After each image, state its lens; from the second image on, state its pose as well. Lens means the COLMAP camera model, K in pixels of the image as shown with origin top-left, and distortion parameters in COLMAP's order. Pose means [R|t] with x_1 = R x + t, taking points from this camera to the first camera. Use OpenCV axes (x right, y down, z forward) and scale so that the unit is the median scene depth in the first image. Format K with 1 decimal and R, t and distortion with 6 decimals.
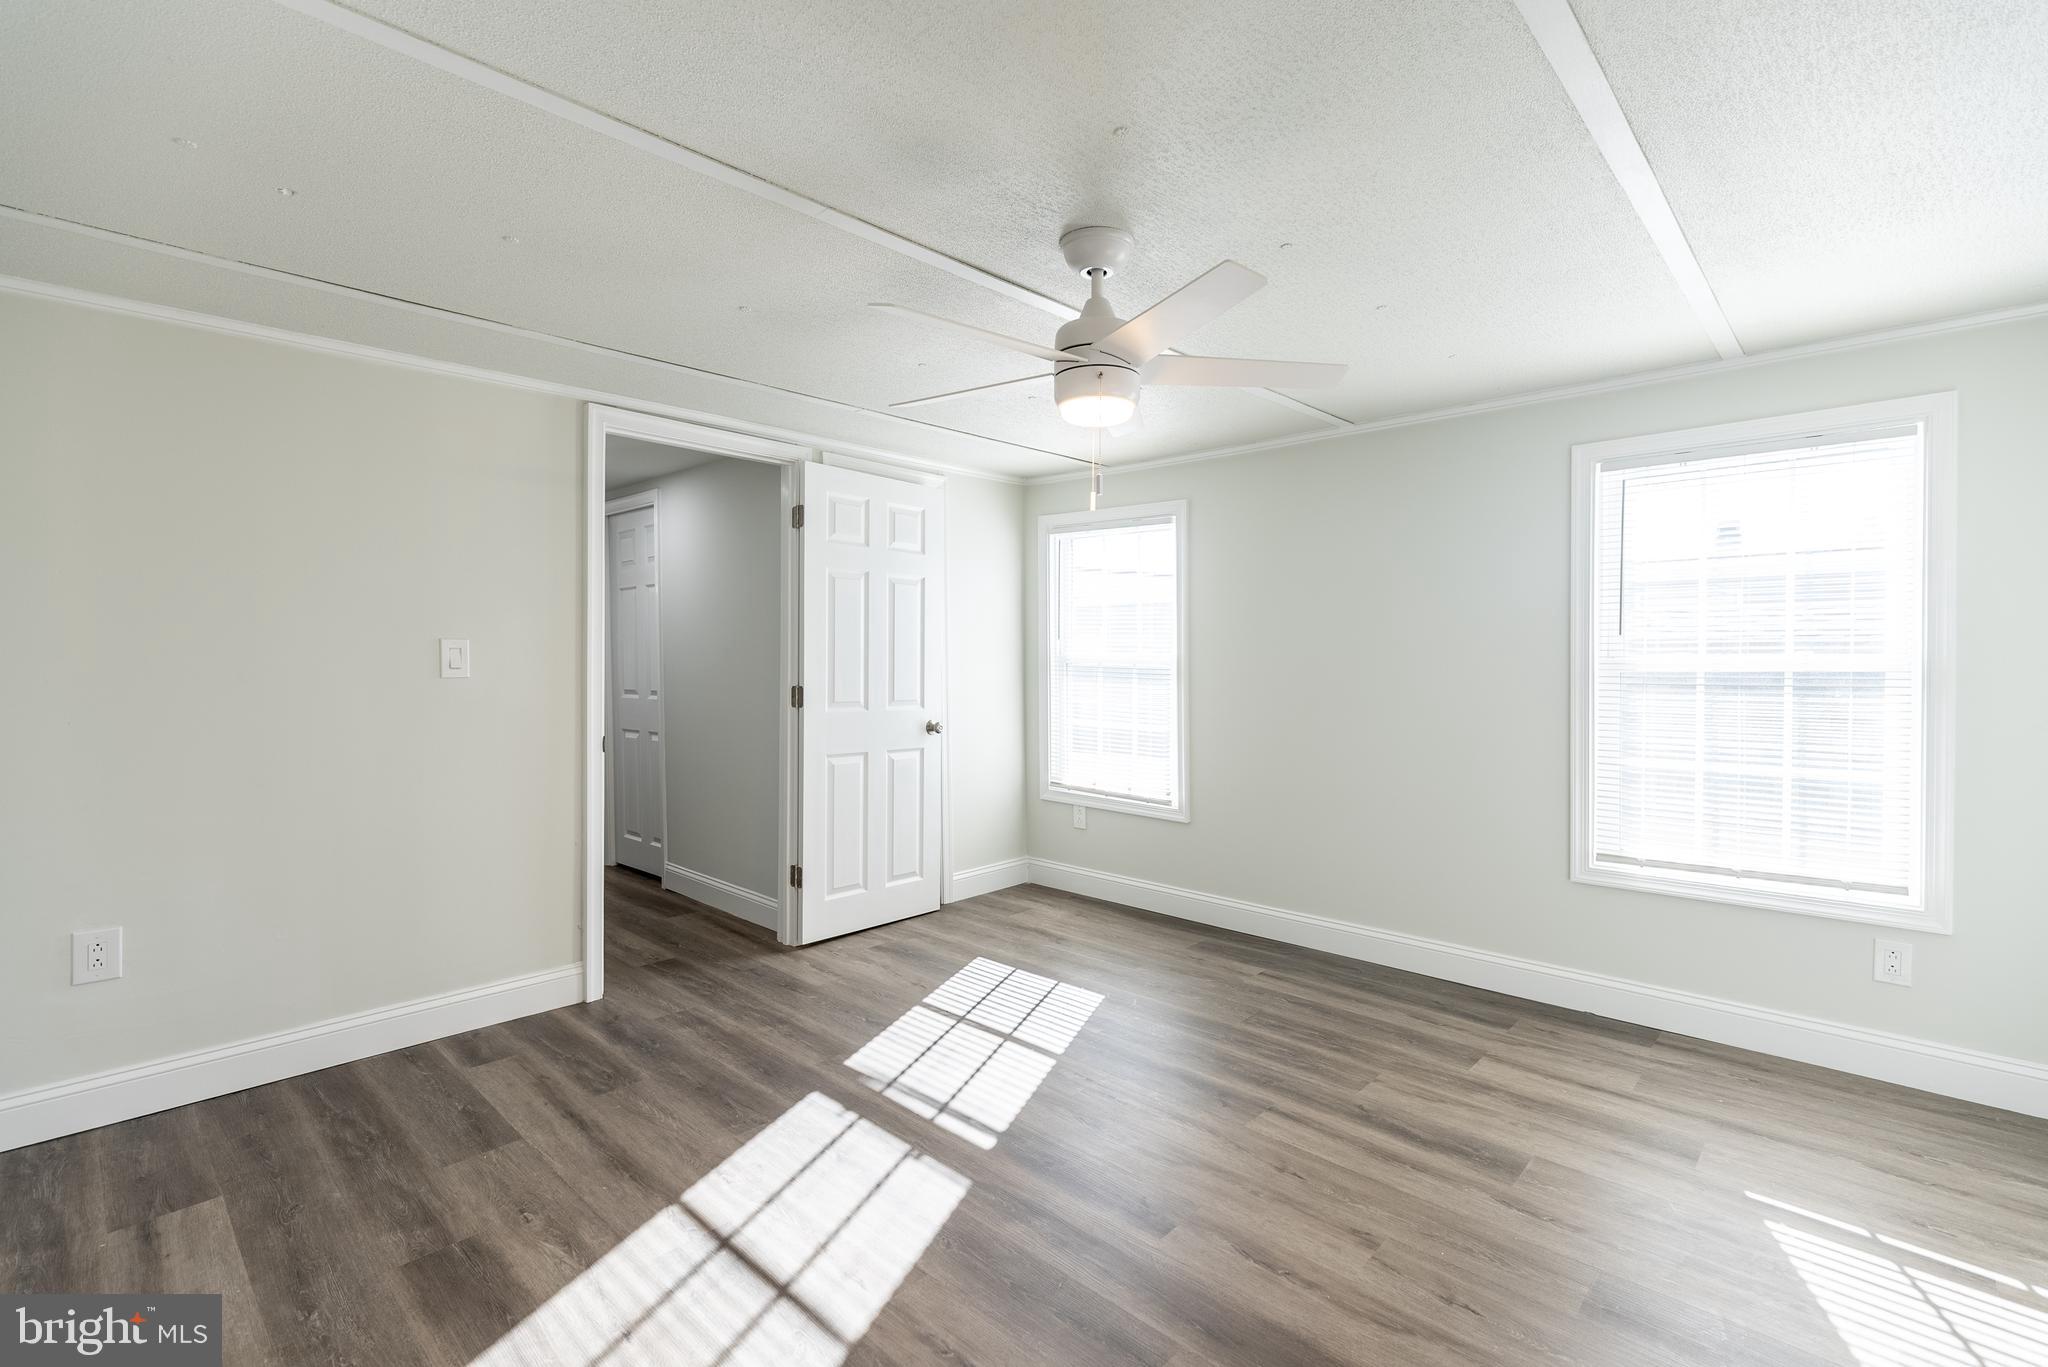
lens RADIAL K [[920.1, 0, 1033.0], [0, 920.1, 683.3], [0, 0, 1]] dist [0.004822, 0.000485]
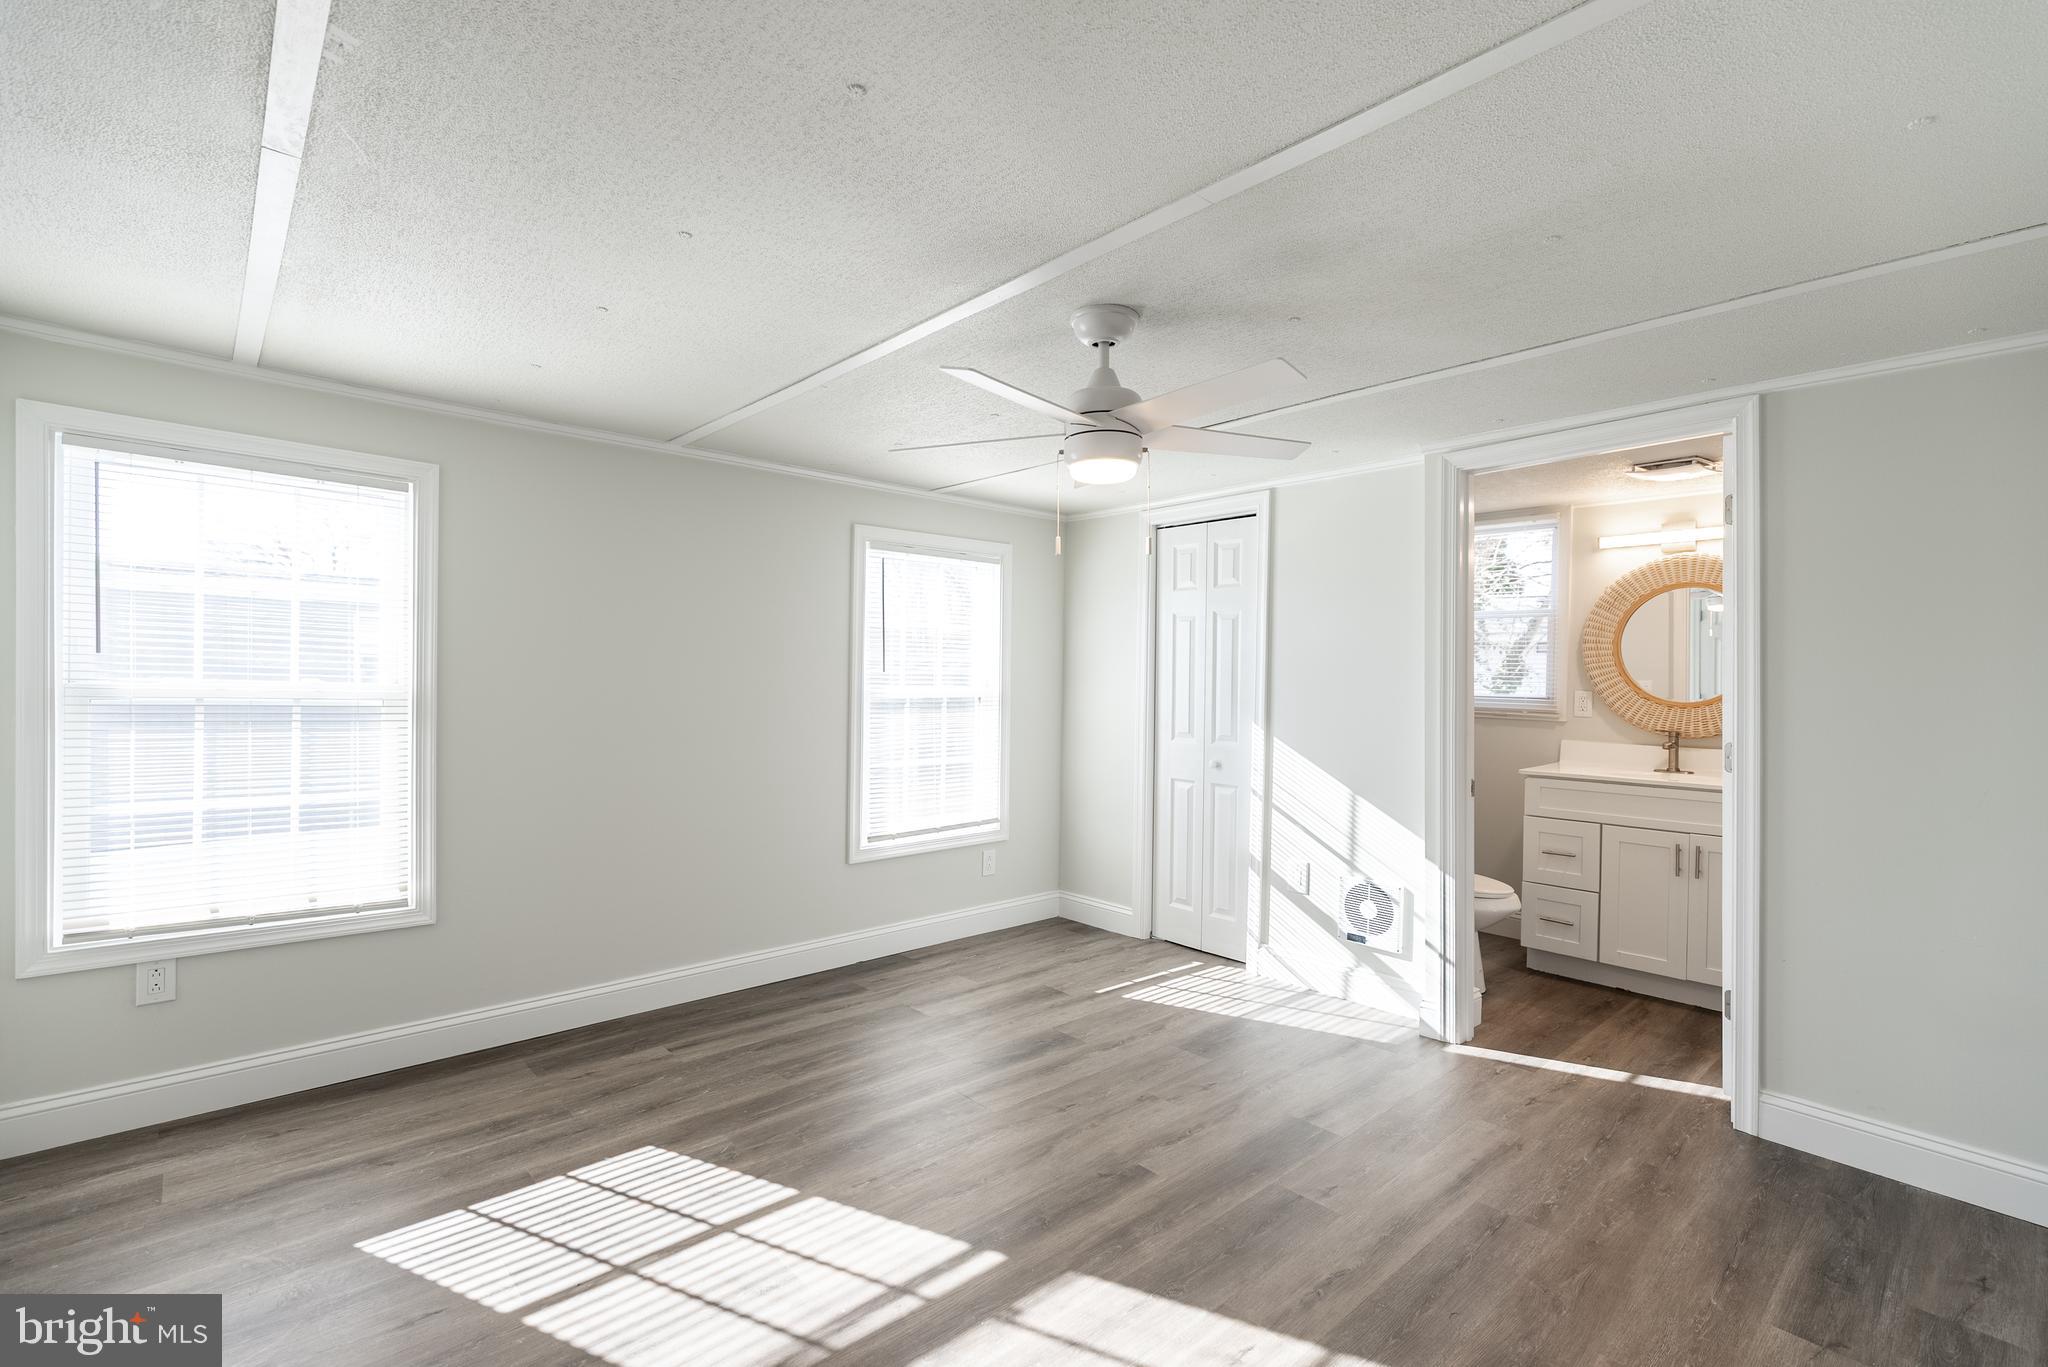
lens RADIAL K [[920.1, 0, 1033.0], [0, 920.1, 687.9], [0, 0, 1]] dist [0.004822, 0.000485]
pose [[0.079827, -0.005585, 0.996793, -0.675707], [0.022484, 0.999740, 0.003801, -0.027666], [-0.996555, 0.022108, 0.079931, 0.658709]]
